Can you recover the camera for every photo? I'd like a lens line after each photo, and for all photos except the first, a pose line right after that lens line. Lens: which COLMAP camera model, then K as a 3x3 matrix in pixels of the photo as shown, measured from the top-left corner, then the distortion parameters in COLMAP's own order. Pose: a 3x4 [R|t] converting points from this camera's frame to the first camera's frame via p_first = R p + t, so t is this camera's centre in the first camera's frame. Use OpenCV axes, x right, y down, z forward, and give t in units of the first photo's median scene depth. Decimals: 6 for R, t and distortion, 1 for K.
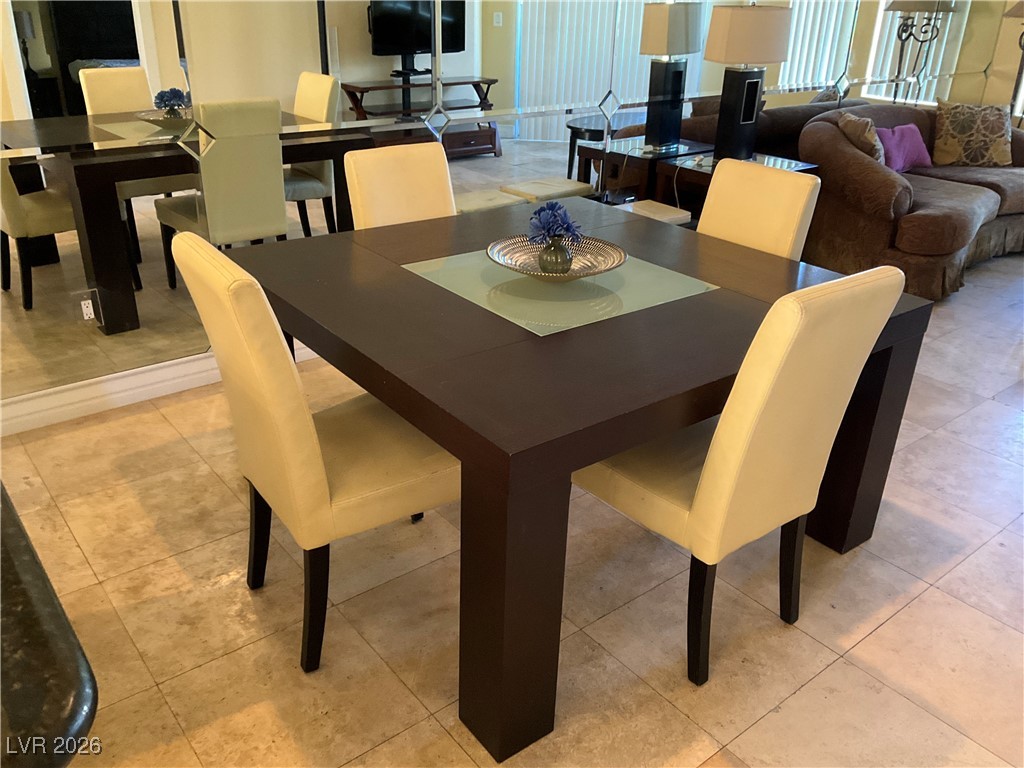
lens RADIAL K [[860.9, 0, 519.1], [0, 860.9, 390.7], [0, 0, 1]] dist [0.040975, -0.032675]
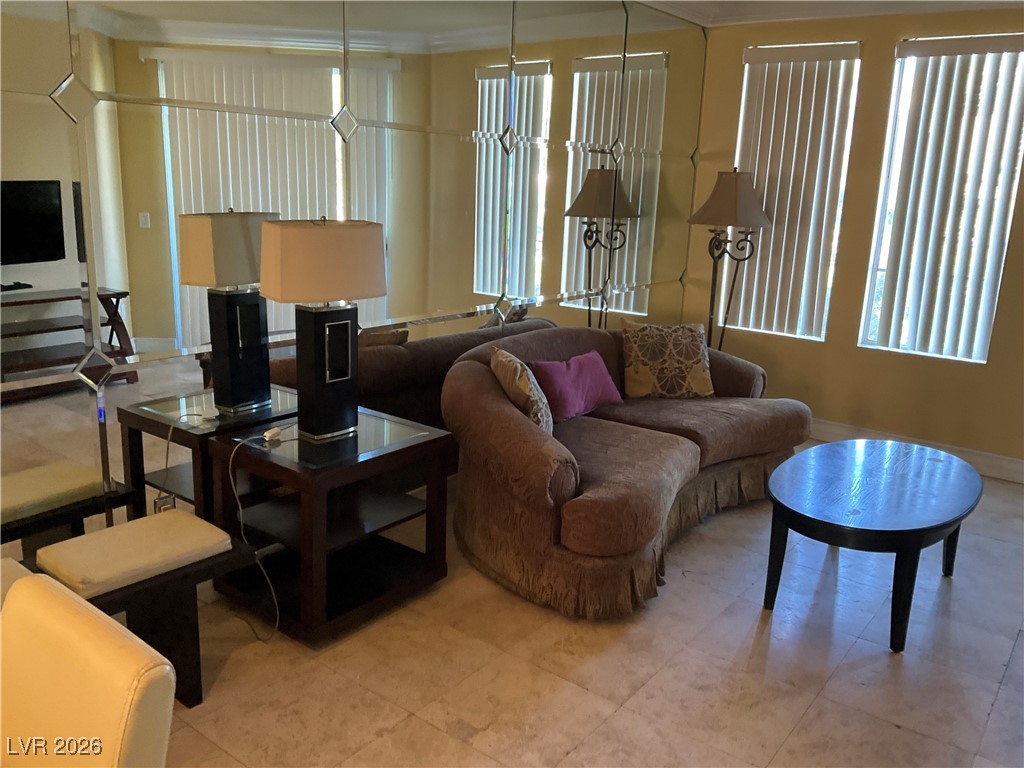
lens RADIAL K [[860.9, 0, 506.2], [0, 860.9, 382.6], [0, 0, 1]] dist [0.040975, -0.032675]
pose [[0.974536, -0.046607, 0.219336, 0.207960], [0.090254, 0.976958, -0.193412, -0.139229], [-0.205268, 0.208282, 0.956286, 0.272086]]
